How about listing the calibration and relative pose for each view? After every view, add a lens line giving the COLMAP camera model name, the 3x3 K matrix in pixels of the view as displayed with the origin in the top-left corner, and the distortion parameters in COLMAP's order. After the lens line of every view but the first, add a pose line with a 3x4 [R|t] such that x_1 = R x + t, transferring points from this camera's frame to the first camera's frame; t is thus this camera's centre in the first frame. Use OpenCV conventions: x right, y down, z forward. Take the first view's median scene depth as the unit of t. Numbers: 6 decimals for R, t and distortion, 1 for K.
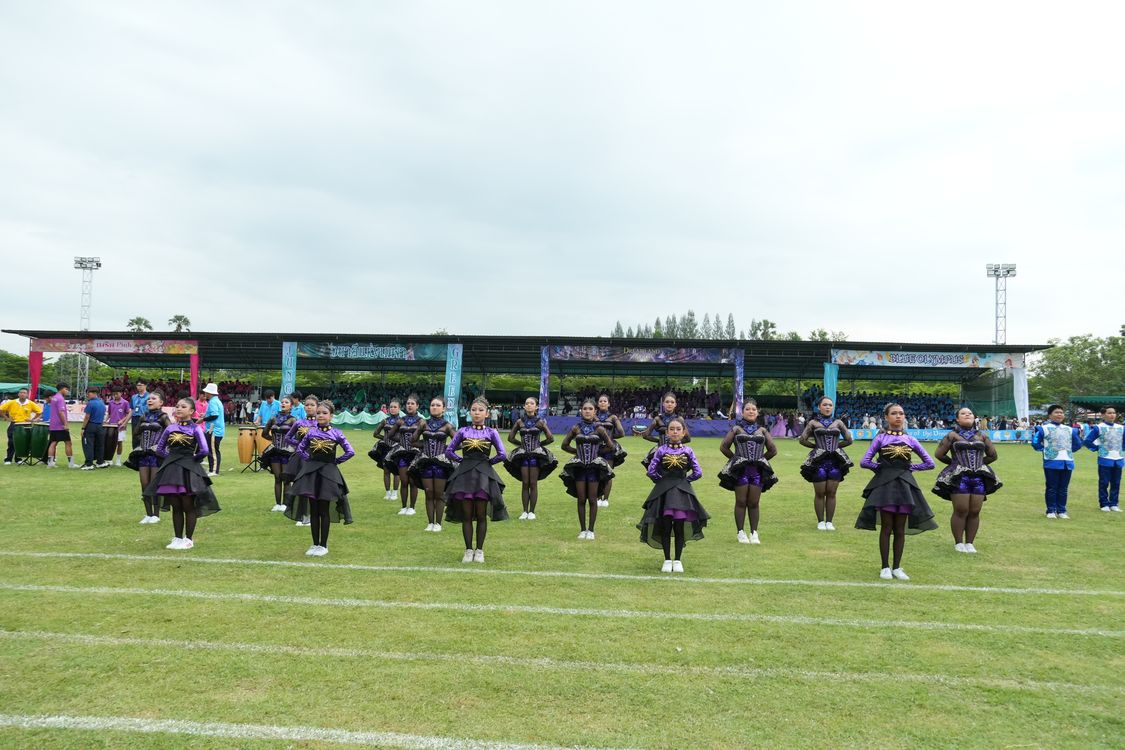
lens RADIAL K [[840.3, 0, 562.5], [0, 840.3, 375.0], [0, 0, 1]] dist [-0.053879, 0.063492]
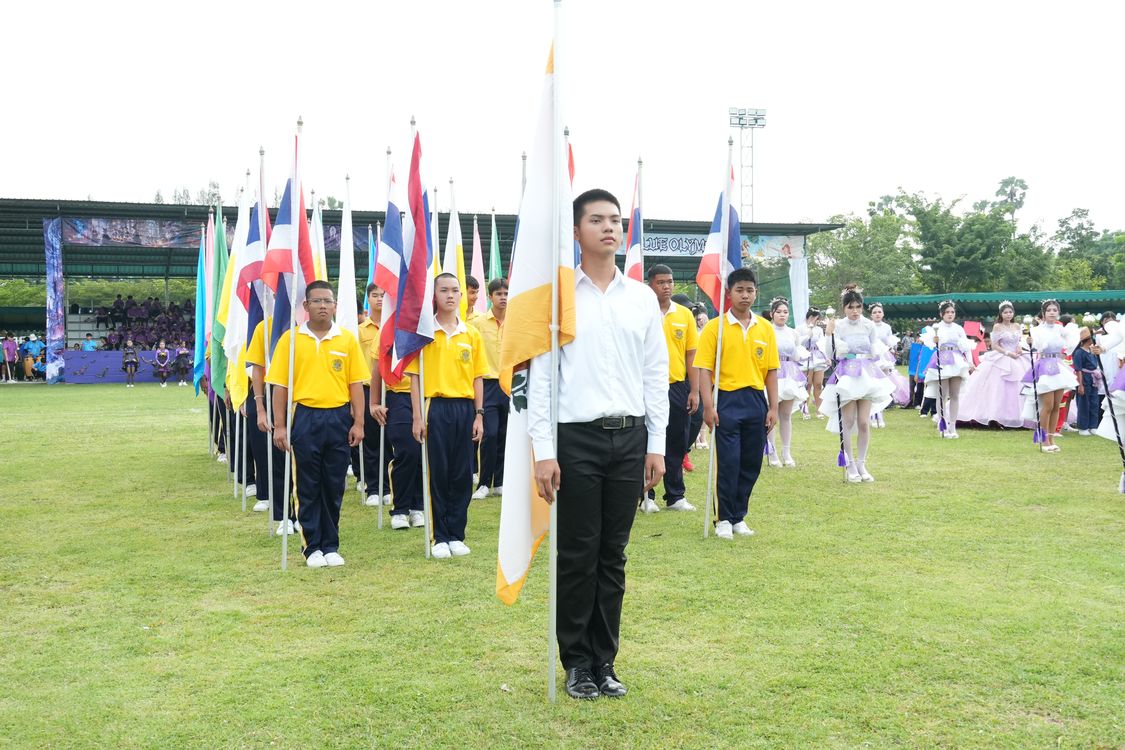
lens RADIAL K [[1211.7, 0, 562.5], [0, 1211.7, 375.0], [0, 0, 1]] dist [0.022268, 0.025282]
pose [[0.897887, -0.046003, 0.437815, -0.071672], [0.012722, 0.996821, 0.078651, 0.006963], [-0.440041, -0.065050, 0.895618, 0.165151]]
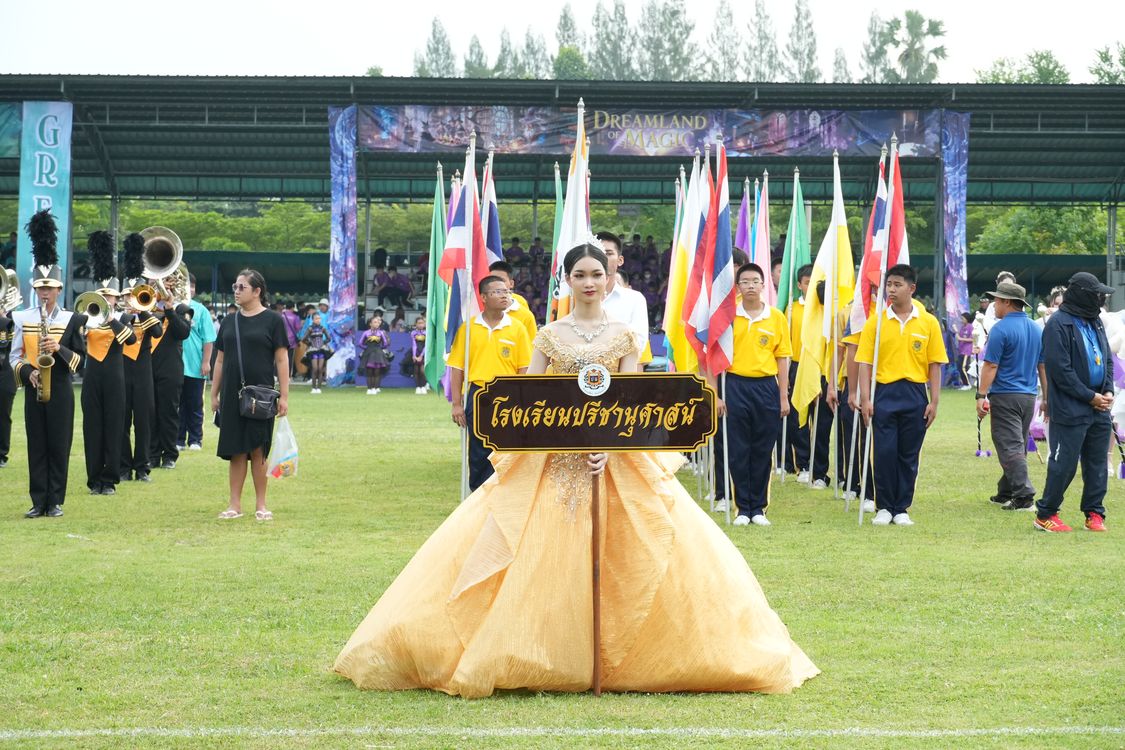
lens RADIAL K [[2758.3, 0, 562.5], [0, 2758.3, 375.0], [0, 0, 1]] dist [0.101127, 0.168653]
pose [[0.991558, -0.020625, 0.128010, -0.072424], [0.012155, 0.997706, 0.066596, -0.002788], [-0.129090, -0.064478, 0.989534, -0.030933]]
